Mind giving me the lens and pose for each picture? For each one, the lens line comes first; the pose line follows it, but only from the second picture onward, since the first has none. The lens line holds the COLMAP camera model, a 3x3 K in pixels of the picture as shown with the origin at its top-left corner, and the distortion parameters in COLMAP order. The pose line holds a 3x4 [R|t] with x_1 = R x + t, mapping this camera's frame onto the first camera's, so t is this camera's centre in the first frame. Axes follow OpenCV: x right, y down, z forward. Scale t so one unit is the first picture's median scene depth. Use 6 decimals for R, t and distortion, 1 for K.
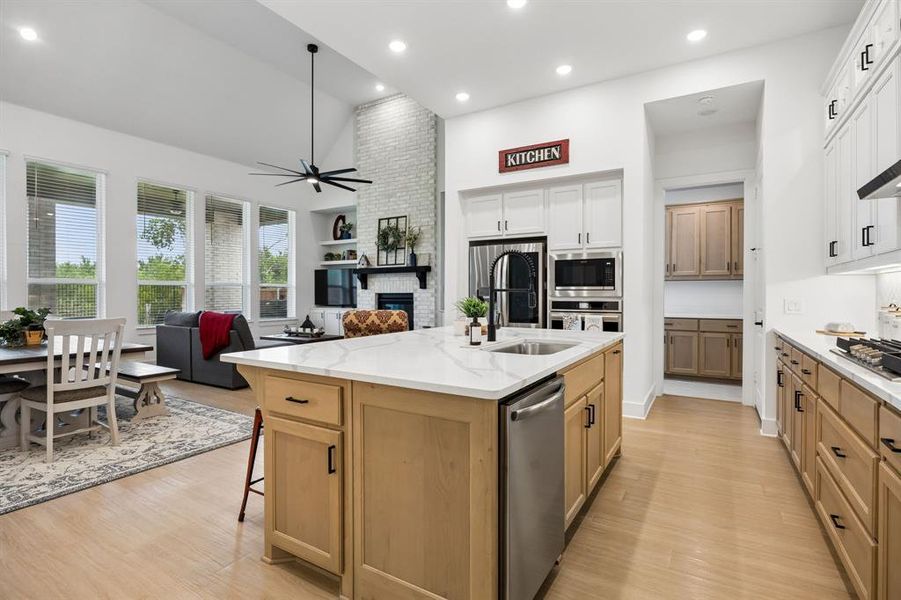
lens RADIAL K [[438.8, 0, 449.7], [0, 438.8, 298.5], [0, 0, 1]] dist [0.003270, -0.000067]
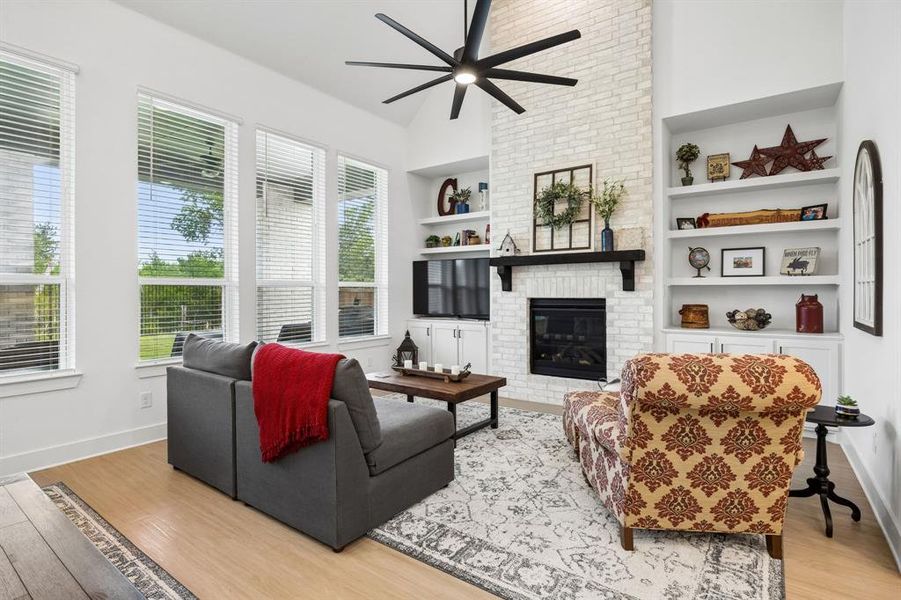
lens RADIAL K [[438.8, 0, 451.0], [0, 438.8, 294.4], [0, 0, 1]] dist [0.003270, -0.000067]
pose [[0.997949, 0.000030, -0.064012, -0.239942], [-0.000259, 0.999994, -0.003575, -0.014851], [0.064011, 0.003585, 0.997943, 0.400089]]
